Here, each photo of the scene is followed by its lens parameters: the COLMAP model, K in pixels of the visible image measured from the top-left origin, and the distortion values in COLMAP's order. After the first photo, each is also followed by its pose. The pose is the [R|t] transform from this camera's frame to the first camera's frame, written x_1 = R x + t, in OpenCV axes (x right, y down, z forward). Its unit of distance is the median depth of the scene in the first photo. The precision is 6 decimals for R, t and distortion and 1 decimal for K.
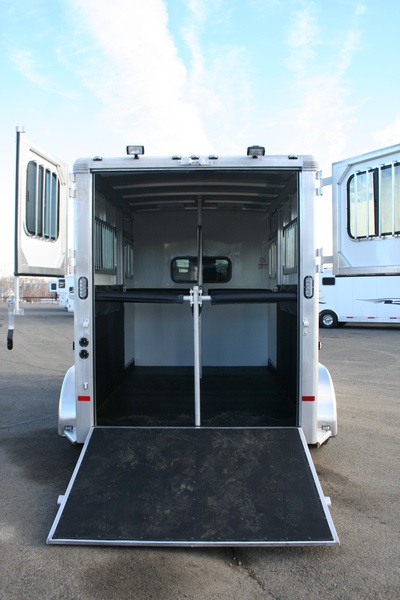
lens RADIAL K [[491.3, 0, 202.5], [0, 491.3, 302.3], [0, 0, 1]] dist [-0.131057, 0.082517]
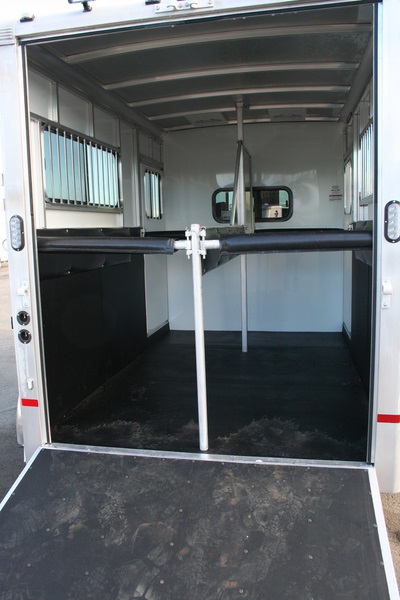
lens RADIAL K [[491.3, 0, 199.2], [0, 491.3, 300.8], [0, 0, 1]] dist [-0.131057, 0.082517]
pose [[0.982162, 0.001693, -0.188027, 0.103405], [0.019259, 0.993795, 0.109549, -0.005989], [0.187046, -0.111216, 0.976035, 0.418835]]
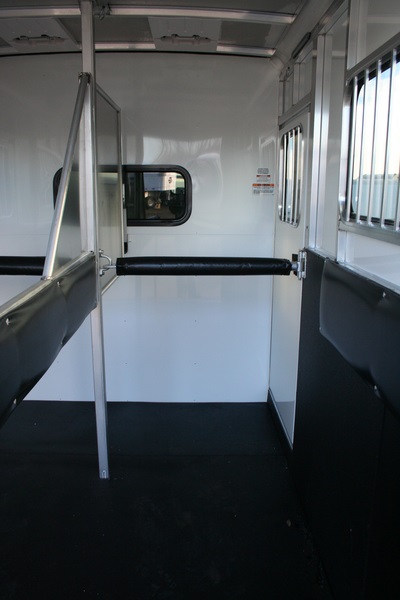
lens RADIAL K [[491.3, 0, 198.6], [0, 491.3, 296.8], [0, 0, 1]] dist [-0.131057, 0.082517]
pose [[0.999646, 0.005960, 0.025915, 0.096548], [-0.010699, 0.982343, 0.186781, -0.103542], [-0.024344, -0.186992, 0.982060, 0.972133]]
